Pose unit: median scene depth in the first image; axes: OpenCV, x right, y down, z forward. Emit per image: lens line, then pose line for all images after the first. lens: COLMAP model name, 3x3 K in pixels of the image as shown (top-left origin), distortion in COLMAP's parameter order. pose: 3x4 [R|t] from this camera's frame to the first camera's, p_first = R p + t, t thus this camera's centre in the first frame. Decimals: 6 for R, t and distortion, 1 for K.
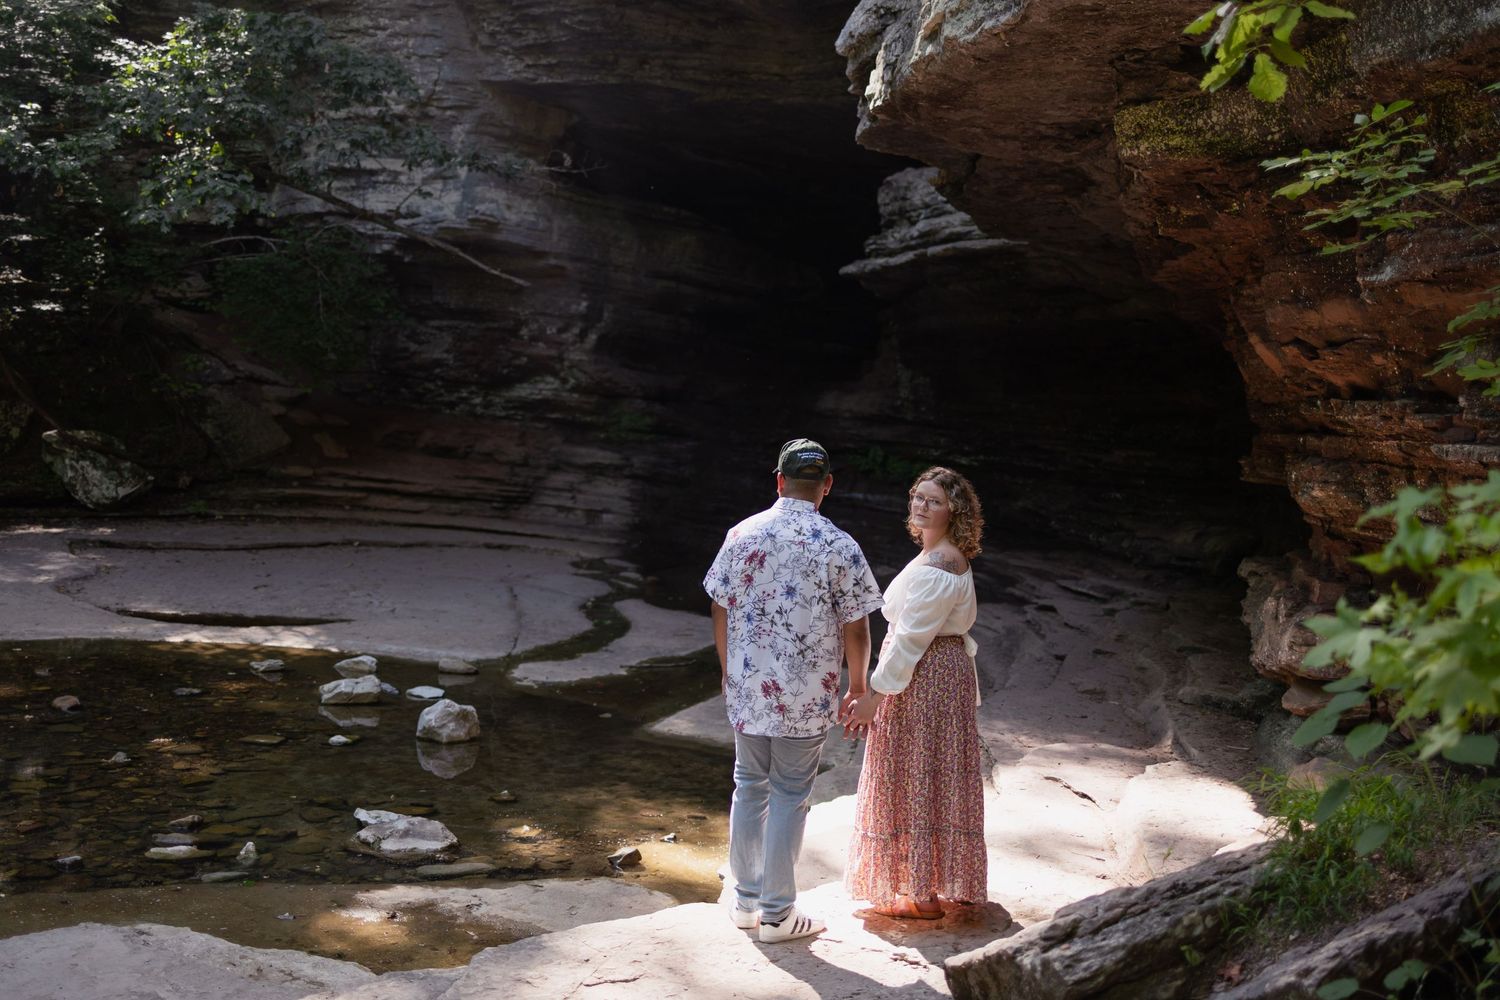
lens RADIAL K [[1499.7, 0, 751.5], [0, 1499.7, 465.9], [0, 0, 1]] dist [-0.007352, 0.005565]
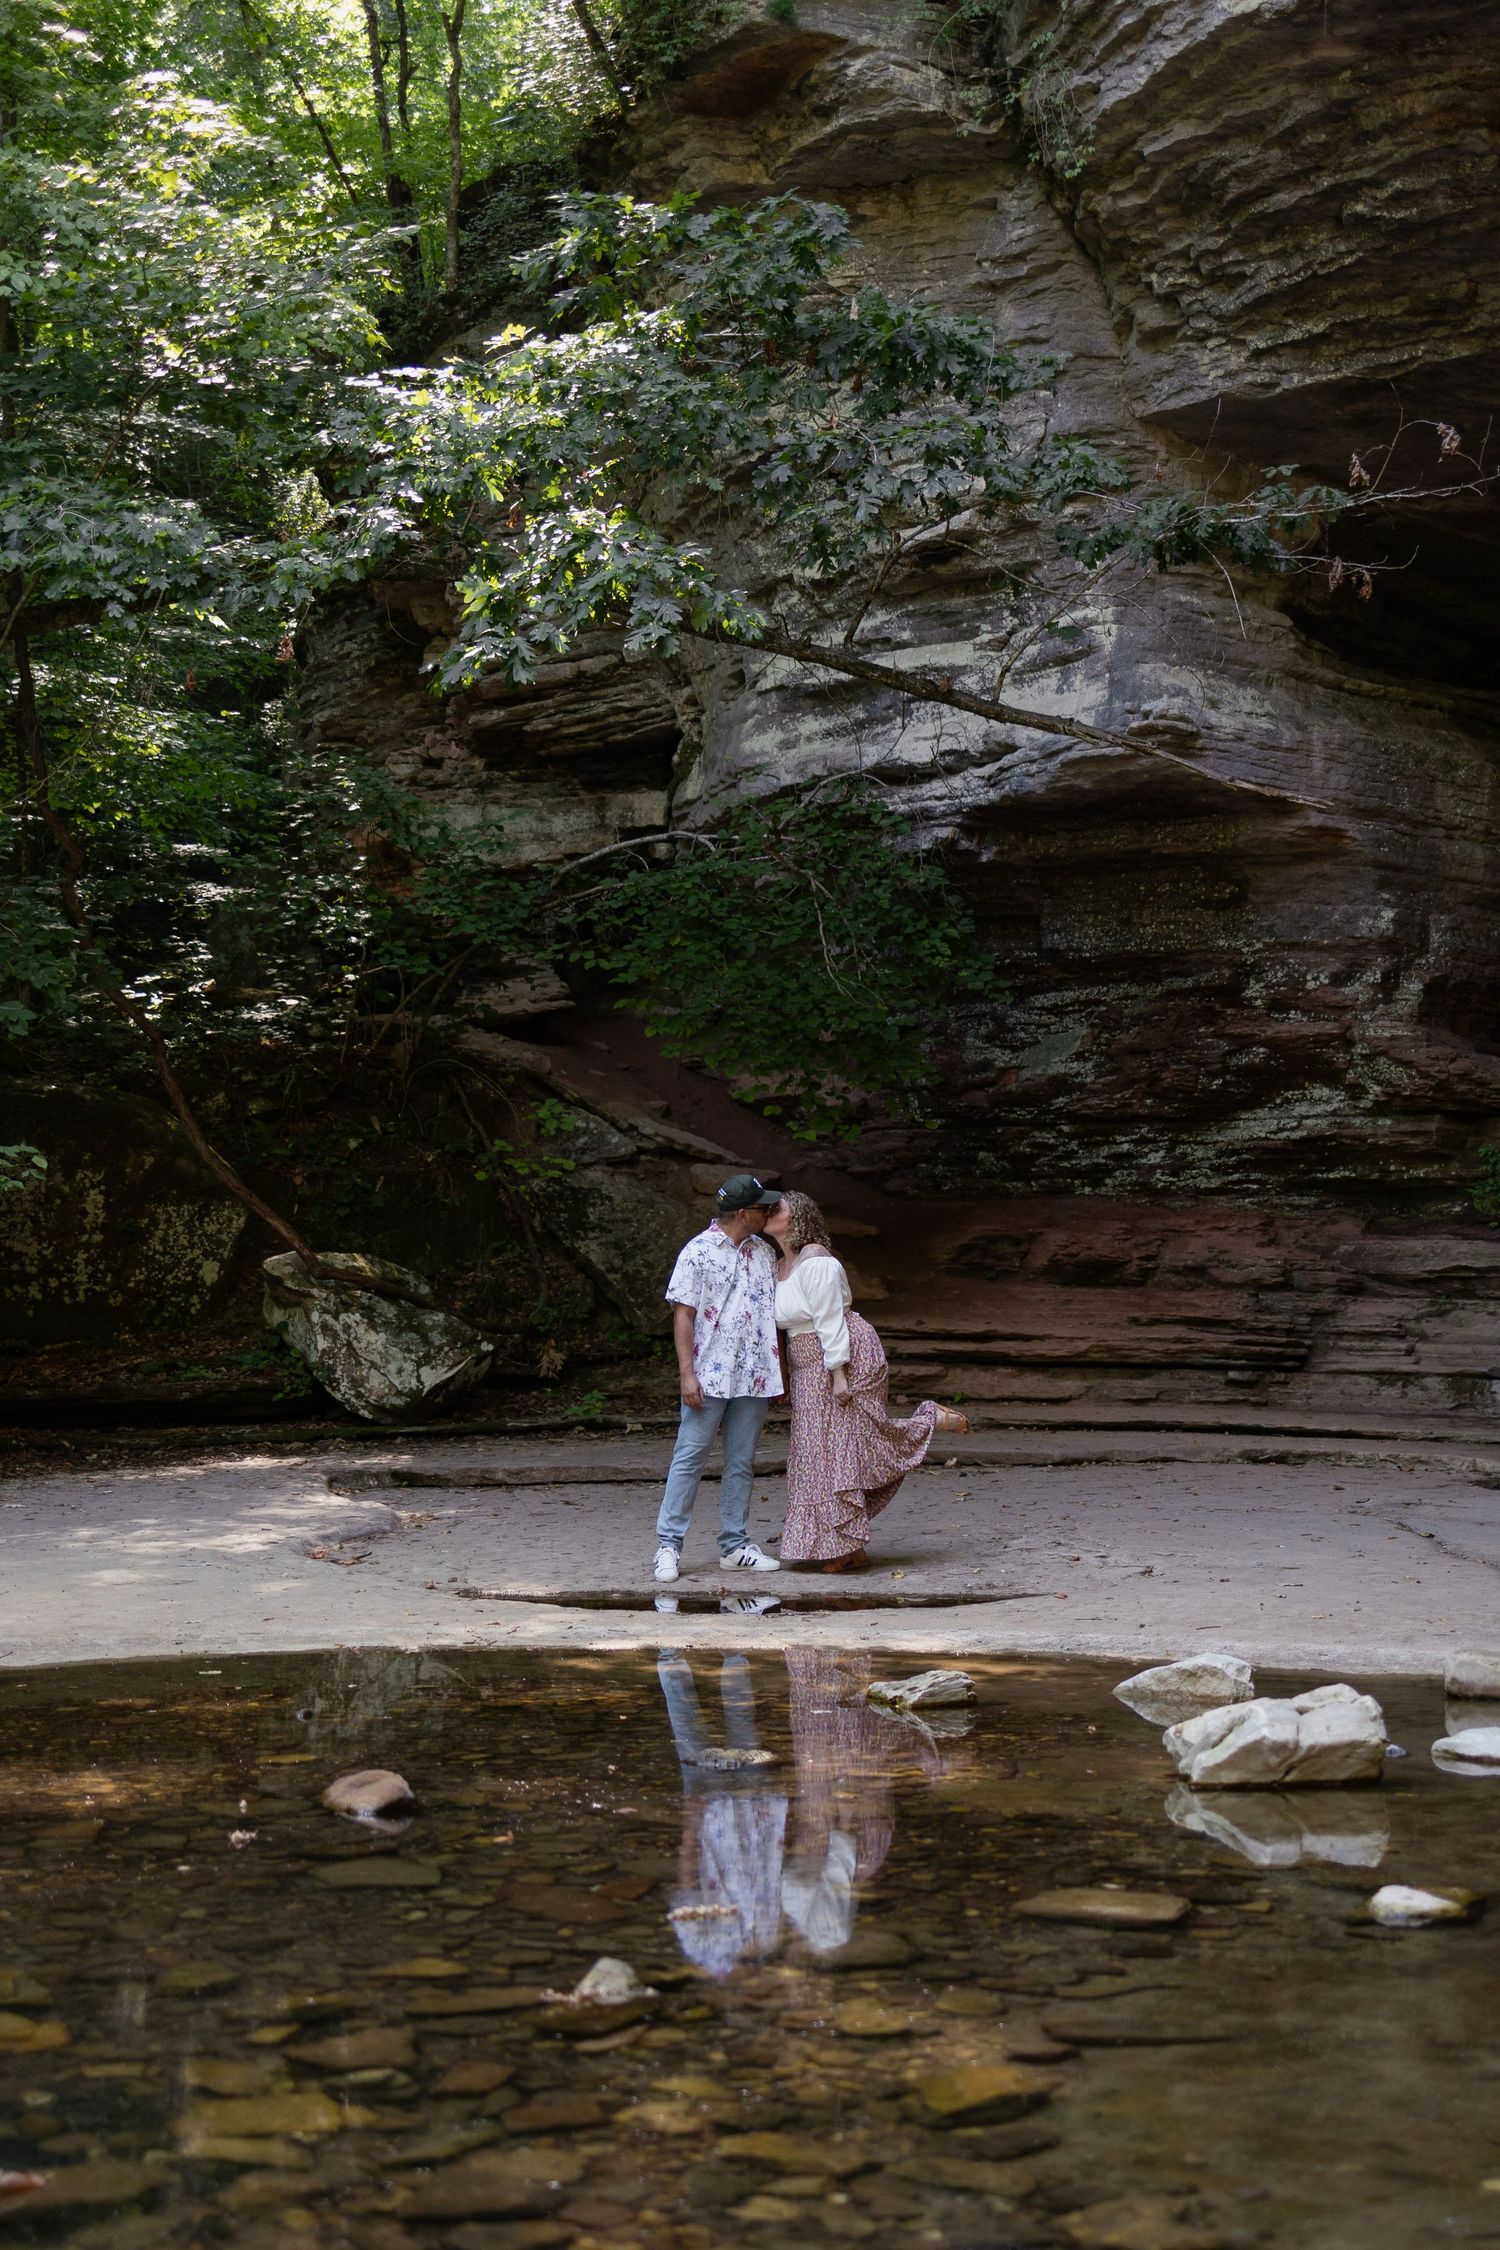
lens RADIAL K [[2515.7, 0, 750.0], [0, 2515.7, 1125.0], [0, 0, 1]] dist [-0.008398, -0.009121]
pose [[0.966853, -0.088194, -0.239618, -0.127558], [0.054575, 0.988146, -0.143486, 0.051664], [0.249432, 0.125653, 0.960206, 0.263959]]
